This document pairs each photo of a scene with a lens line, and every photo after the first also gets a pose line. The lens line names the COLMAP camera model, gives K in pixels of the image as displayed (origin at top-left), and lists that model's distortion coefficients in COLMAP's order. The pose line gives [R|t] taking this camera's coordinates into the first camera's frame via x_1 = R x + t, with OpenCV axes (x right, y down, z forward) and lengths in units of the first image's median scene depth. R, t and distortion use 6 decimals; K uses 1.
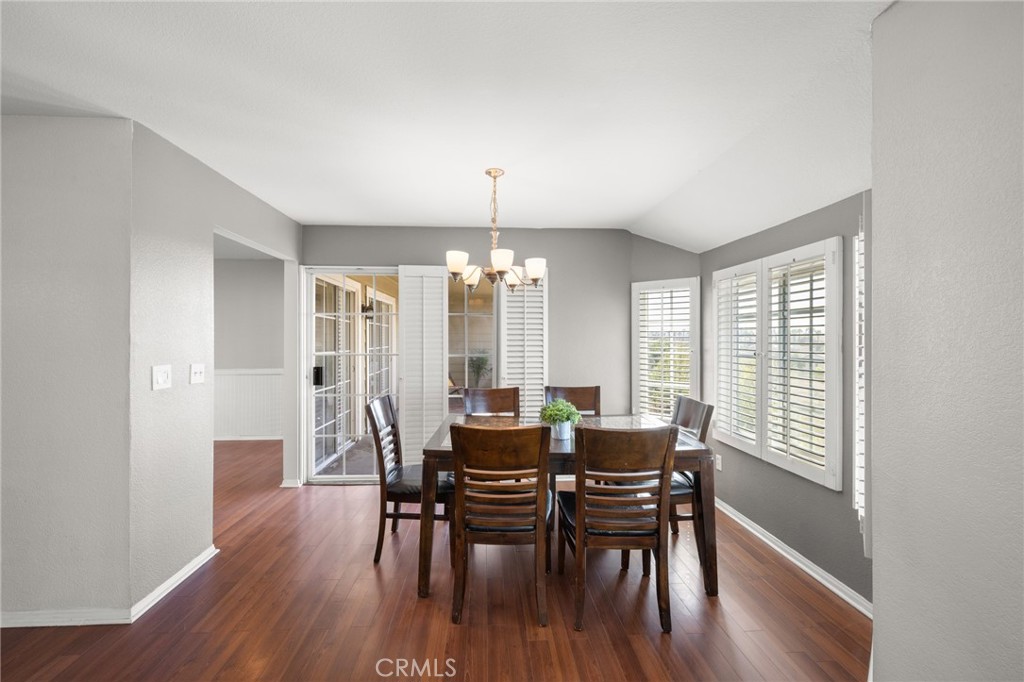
lens RADIAL K [[435.7, 0, 512.0], [0, 435.7, 341.0], [0, 0, 1]] dist [0.000514, 0.000142]
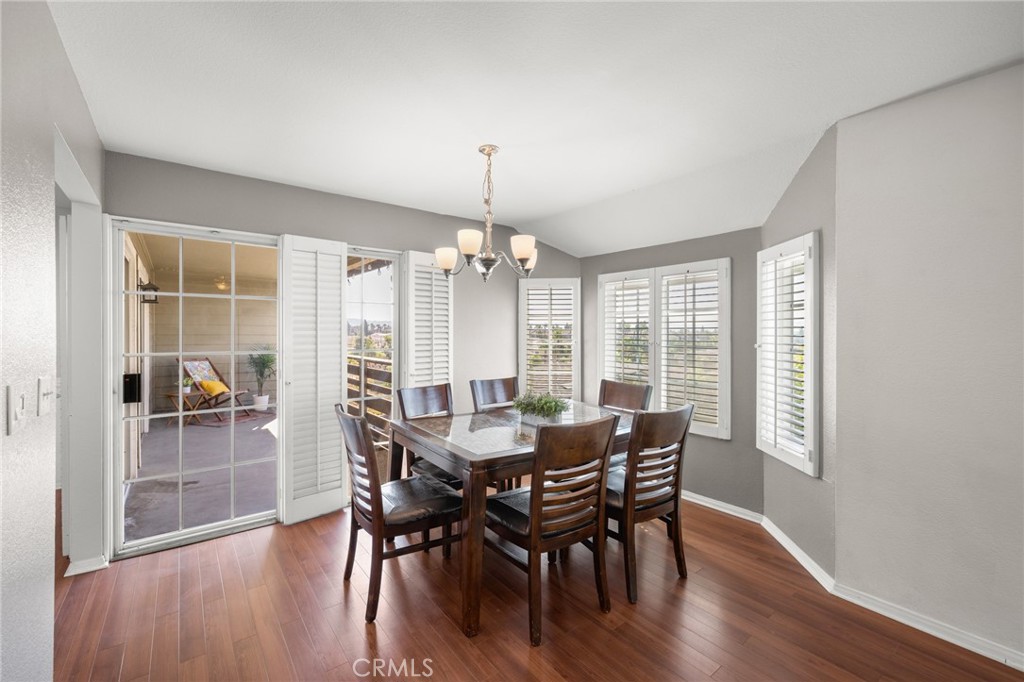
lens RADIAL K [[426.1, 0, 504.9], [0, 426.1, 335.6], [0, 0, 1]] dist [0.001215, -0.000043]
pose [[0.820751, -0.004850, 0.571265, -0.433701], [0.003281, 0.999987, 0.003776, 0.001481], [-0.571276, -0.001225, 0.820757, 0.199297]]
